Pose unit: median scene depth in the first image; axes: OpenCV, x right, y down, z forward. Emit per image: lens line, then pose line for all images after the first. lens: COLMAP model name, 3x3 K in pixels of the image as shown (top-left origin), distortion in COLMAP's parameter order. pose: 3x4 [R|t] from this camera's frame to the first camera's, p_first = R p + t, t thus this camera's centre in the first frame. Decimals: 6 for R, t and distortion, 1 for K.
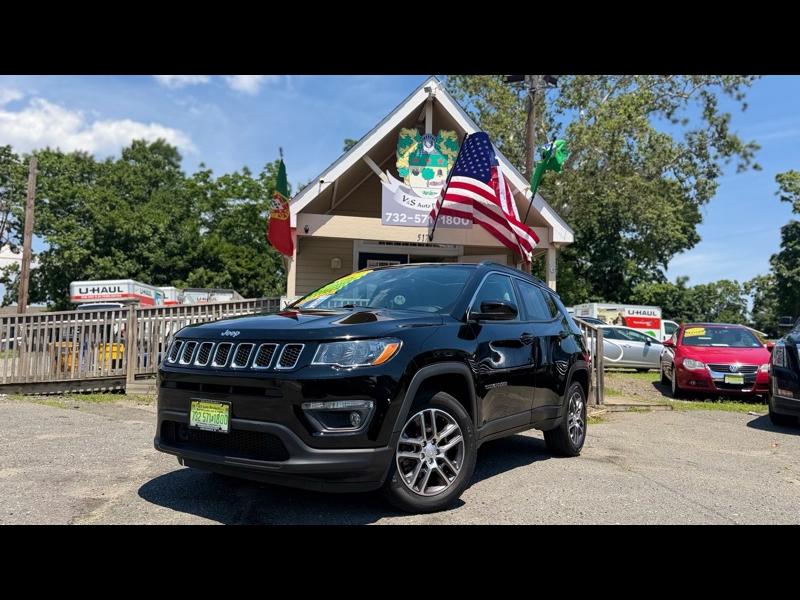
lens RADIAL K [[622.6, 0, 401.7], [0, 622.6, 298.4], [0, 0, 1]] dist [0.002867, -0.001507]
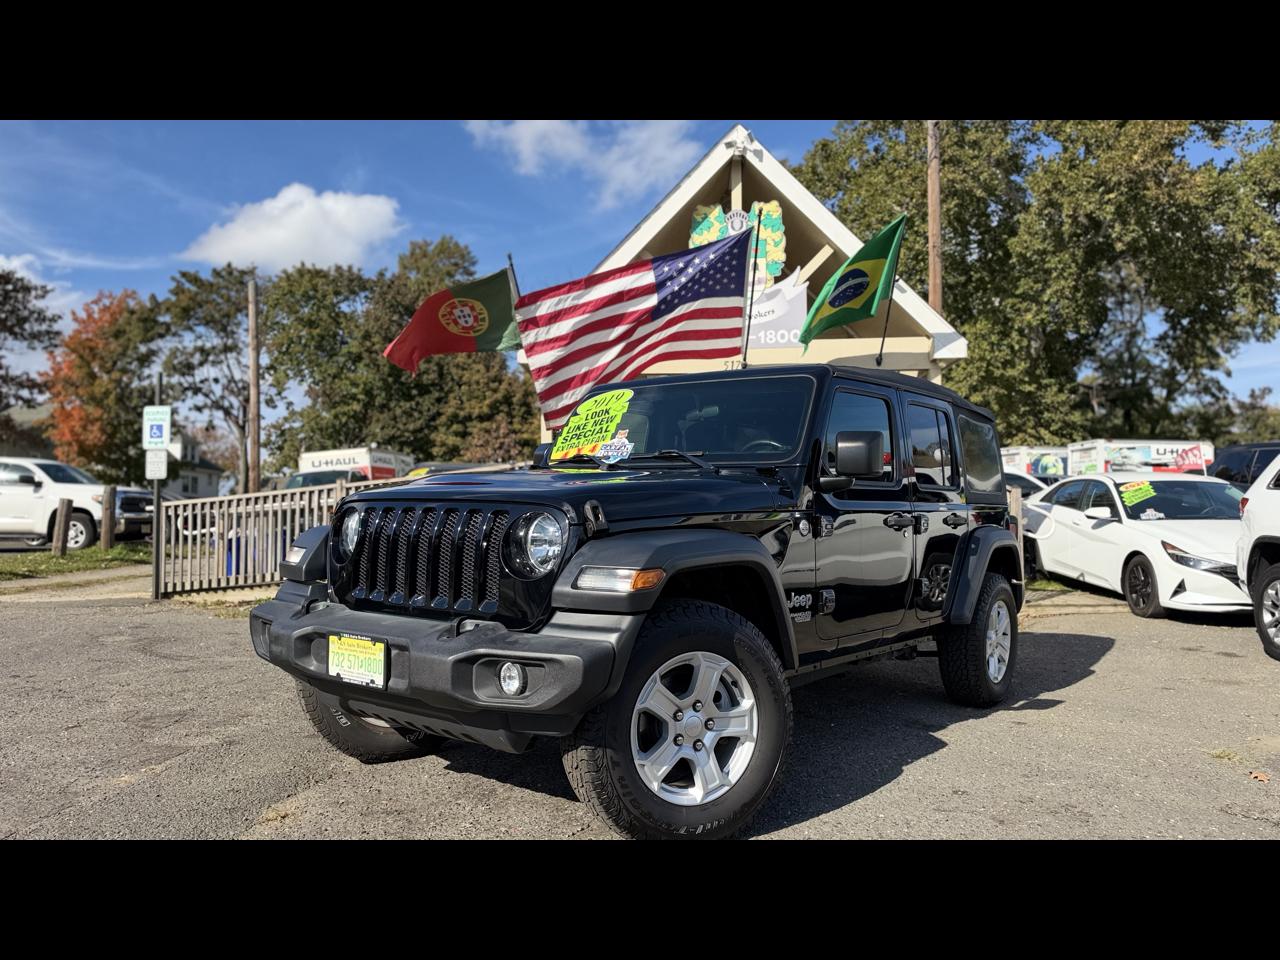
lens RADIAL K [[907.9, 0, 641.9], [0, 907.9, 484.8], [0, 0, 1]] dist [-0.007460, -0.003860]
pose [[0.982329, -0.037618, -0.183345, 0.111230], [0.045383, 0.998233, 0.038344, -0.009254], [0.181579, -0.045987, 0.982301, -0.000239]]
